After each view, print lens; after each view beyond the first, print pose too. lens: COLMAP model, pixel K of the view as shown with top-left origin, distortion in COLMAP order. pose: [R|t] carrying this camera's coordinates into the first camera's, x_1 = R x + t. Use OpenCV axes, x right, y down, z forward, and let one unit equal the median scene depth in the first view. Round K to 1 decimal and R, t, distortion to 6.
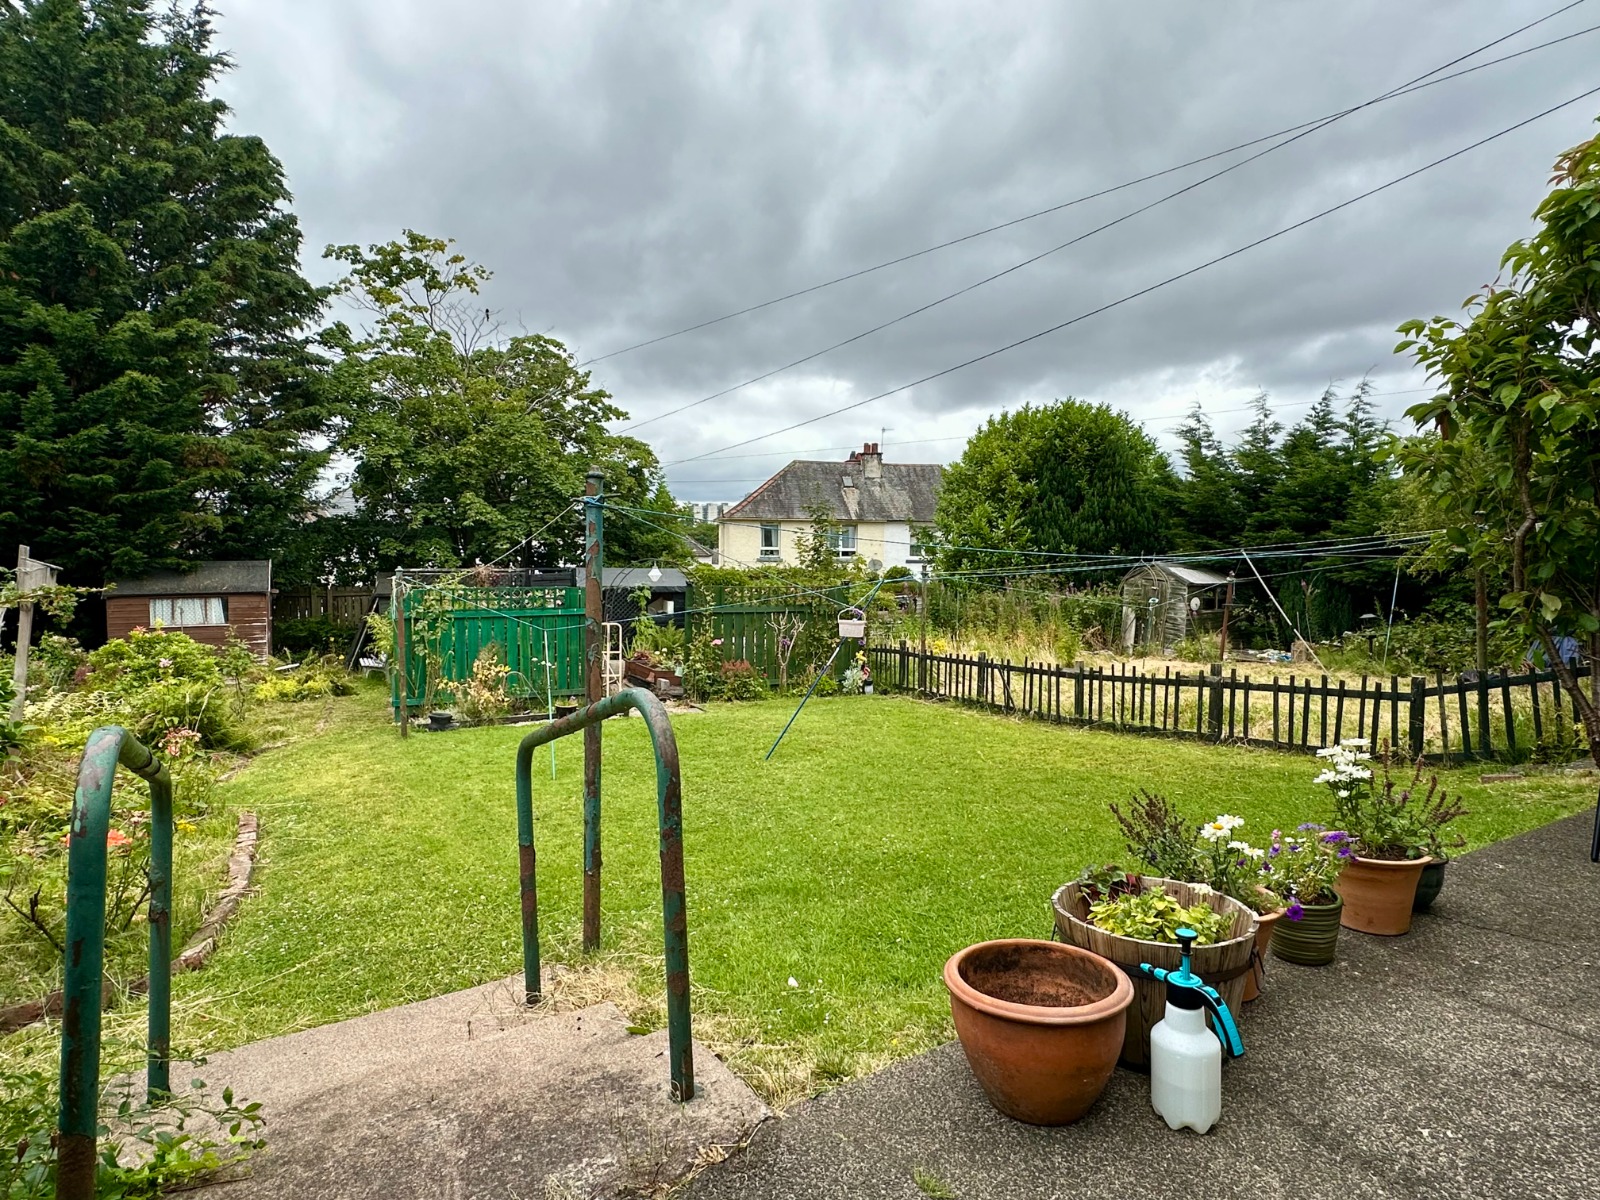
lens RADIAL K [[870.9, 0, 798.2], [0, 870.9, 603.9], [0, 0, 1]] dist [-0.001690, -0.002602]
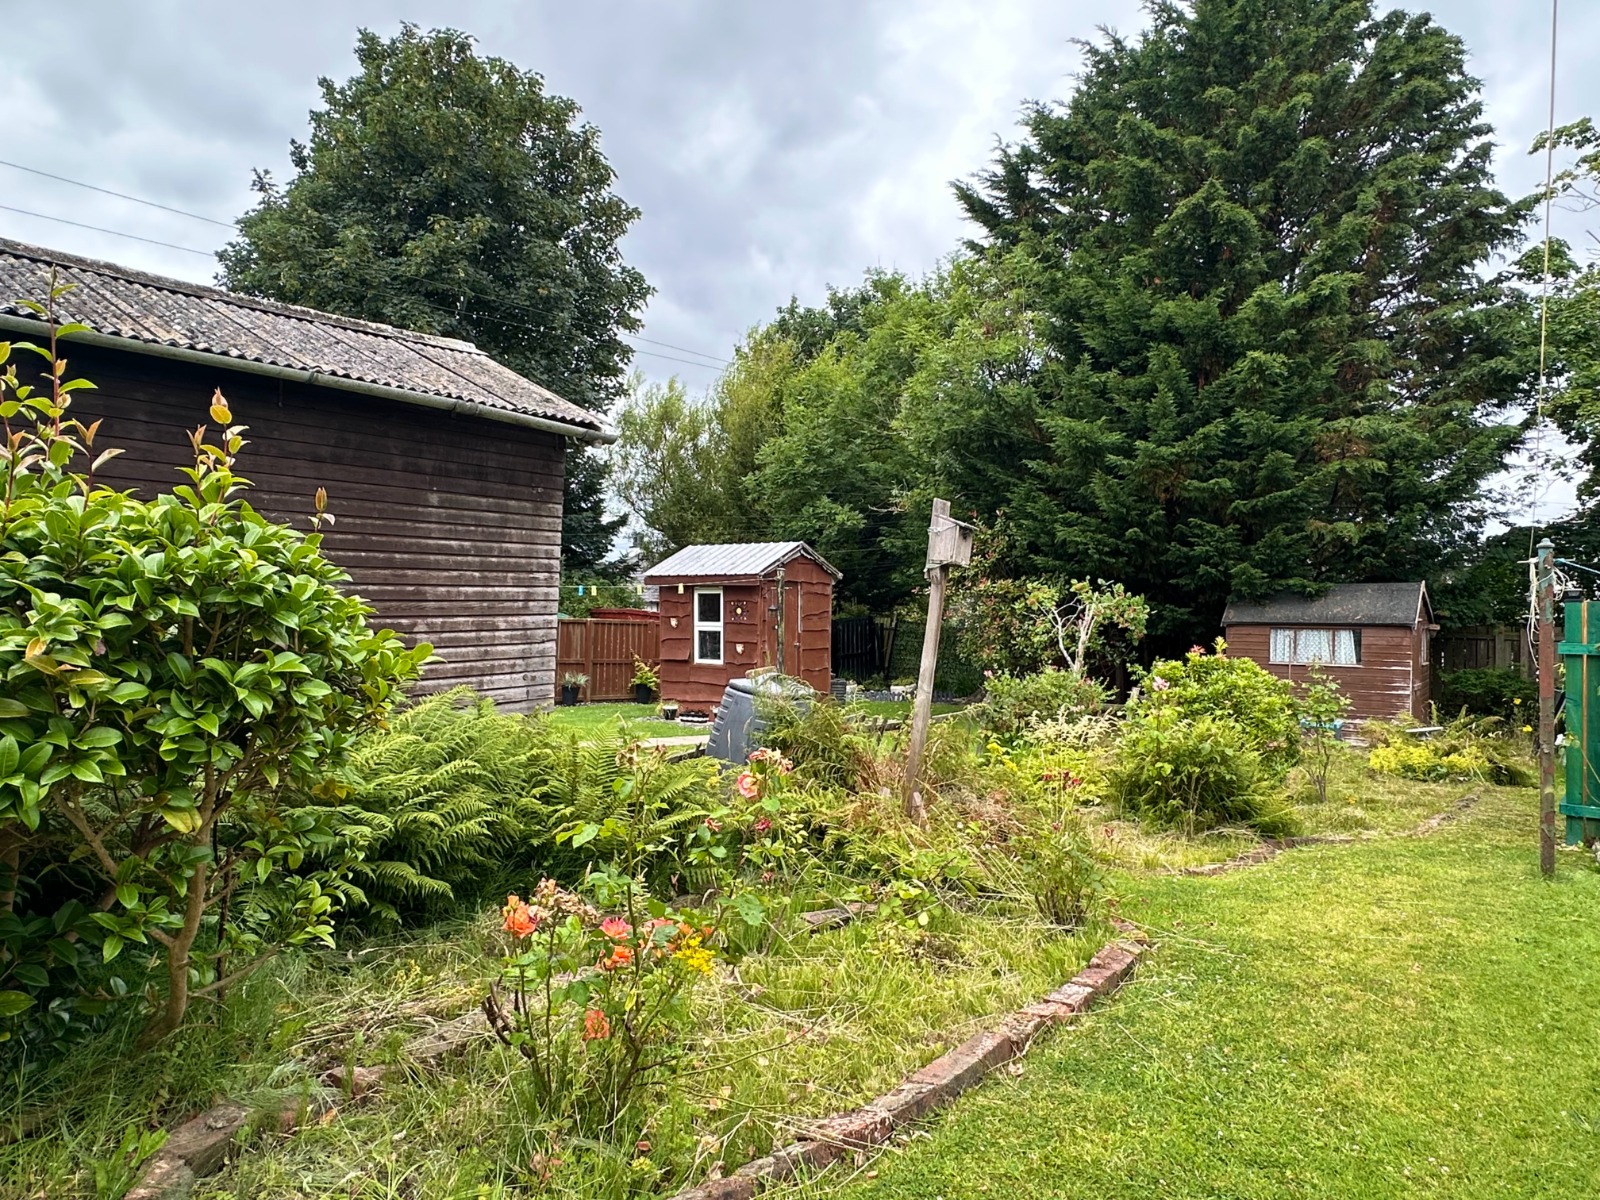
lens RADIAL K [[977.4, 0, 797.5], [0, 977.4, 606.0], [0, 0, 1]] dist [-0.017284, 0.005424]
pose [[0.375685, 0.001770, -0.926746, -0.055981], [-0.062181, 0.997793, -0.023301, 0.021924], [0.924659, 0.066380, 0.374966, 0.228299]]
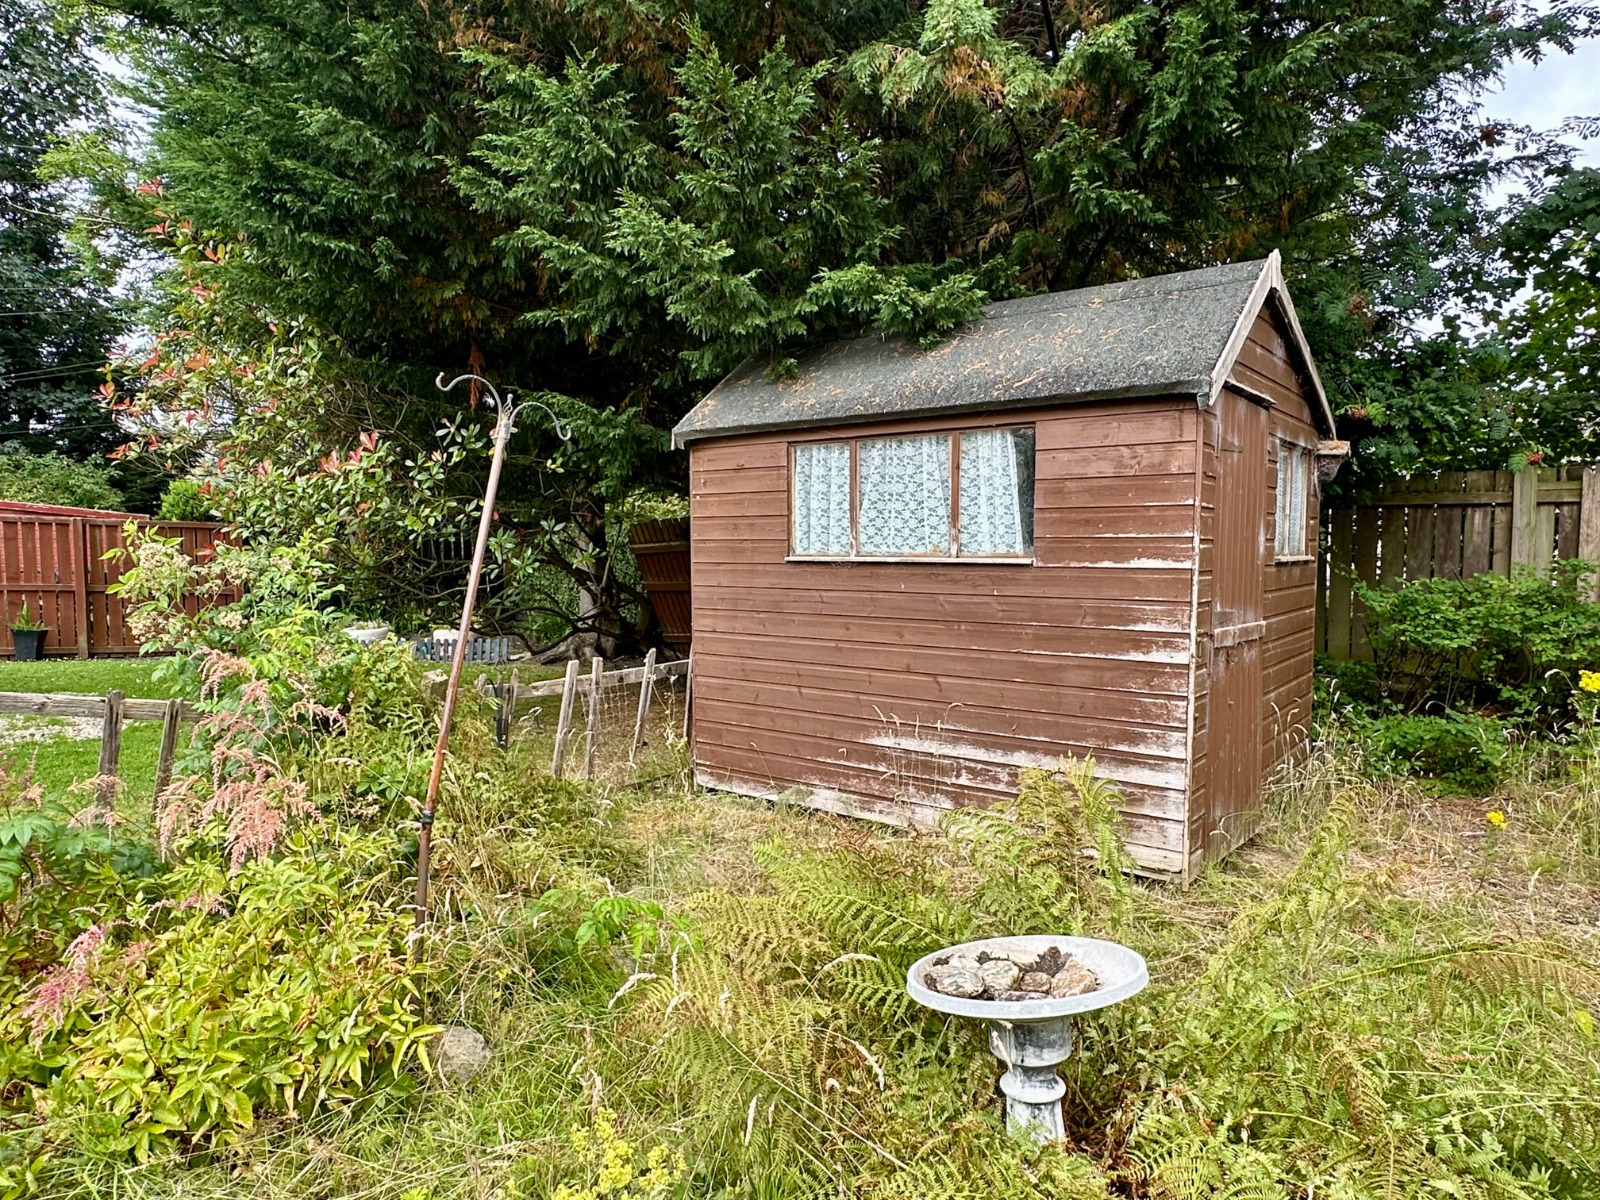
lens RADIAL K [[977.4, 0, 801.1], [0, 977.4, 602.9], [0, 0, 1]] dist [-0.017284, 0.005424]
pose [[0.387561, 0.058573, -0.919981, -0.464702], [-0.054779, 0.997679, 0.040443, 0.027998], [0.920215, 0.034722, 0.389870, 0.863314]]
